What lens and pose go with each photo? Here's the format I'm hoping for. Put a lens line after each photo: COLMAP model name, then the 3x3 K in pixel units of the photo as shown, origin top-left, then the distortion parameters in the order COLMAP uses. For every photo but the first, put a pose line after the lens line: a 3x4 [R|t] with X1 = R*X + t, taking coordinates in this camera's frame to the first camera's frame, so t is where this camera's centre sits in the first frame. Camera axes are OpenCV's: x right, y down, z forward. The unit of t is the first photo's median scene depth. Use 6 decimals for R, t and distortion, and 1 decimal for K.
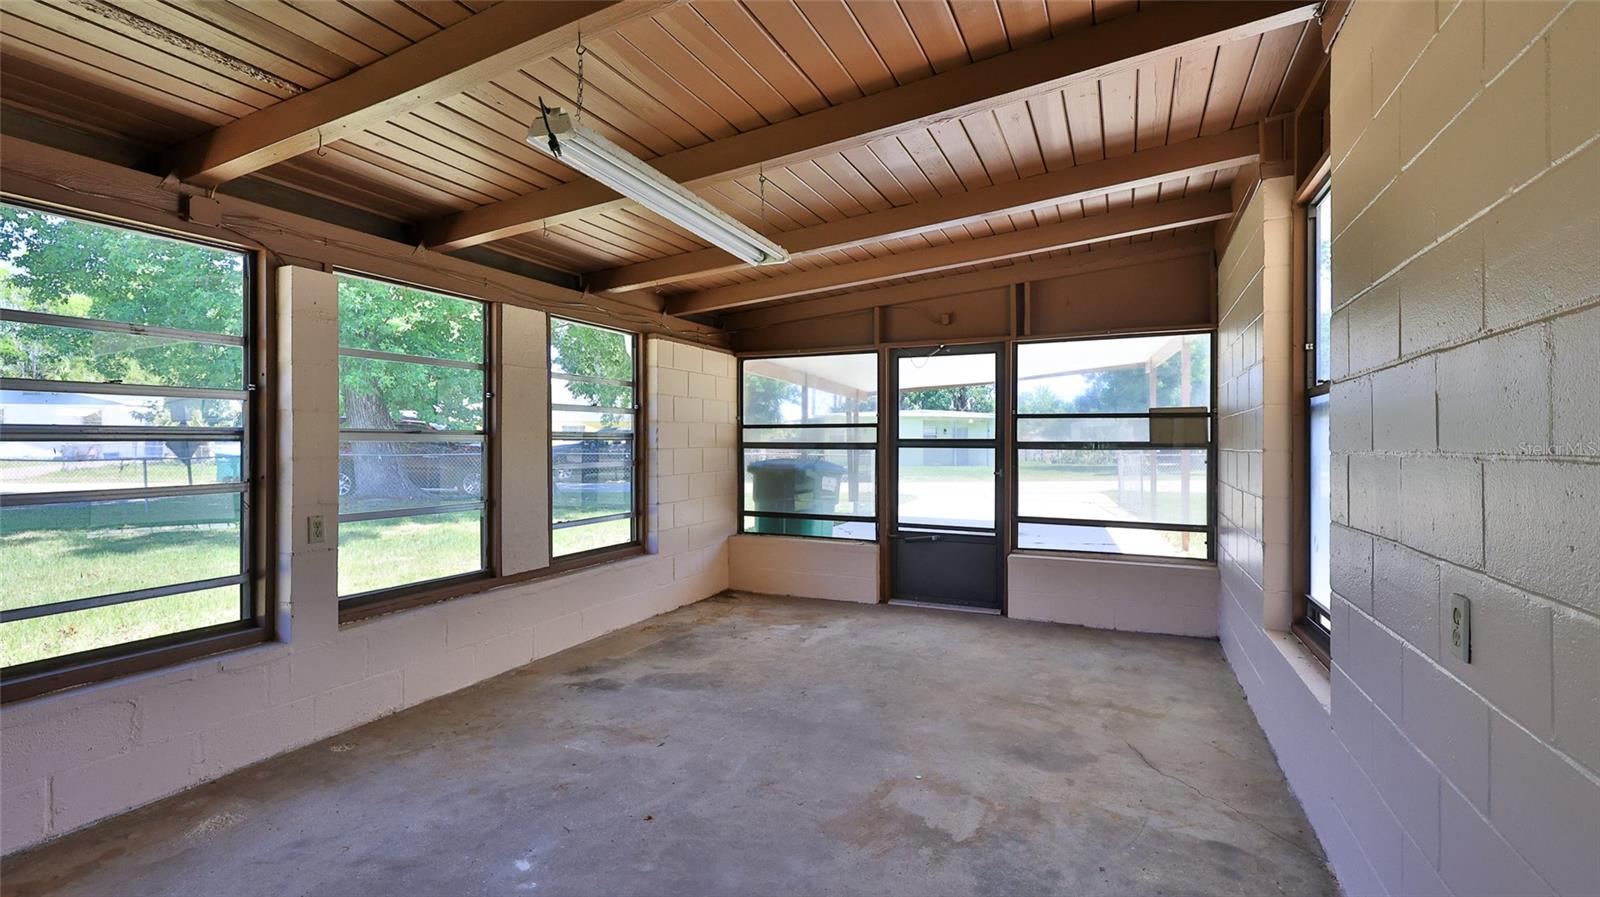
lens RADIAL K [[727.8, 0, 778.7], [0, 727.8, 445.1], [0, 0, 1]] dist [0.003313, 0.000323]
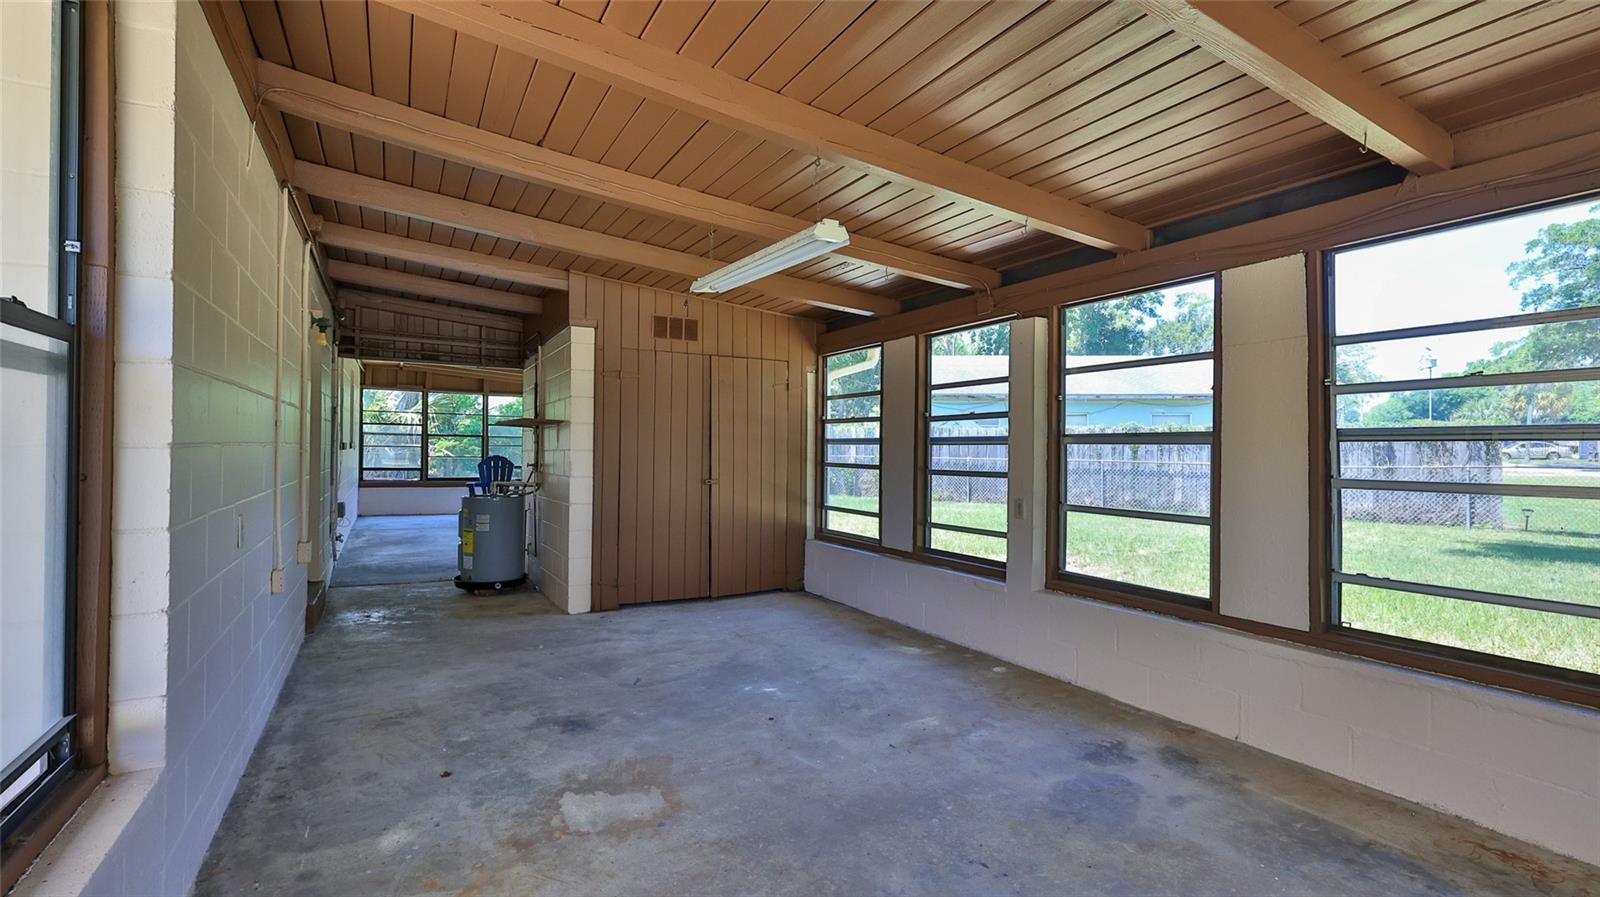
lens RADIAL K [[727.8, 0, 778.7], [0, 727.8, 445.1], [0, 0, 1]] dist [0.003313, 0.000323]
pose [[-0.595680, -0.009224, -0.803169, 0.702391], [-0.010722, 0.999936, -0.003532, 0.009215], [0.803150, 0.006507, -0.595741, 1.416015]]
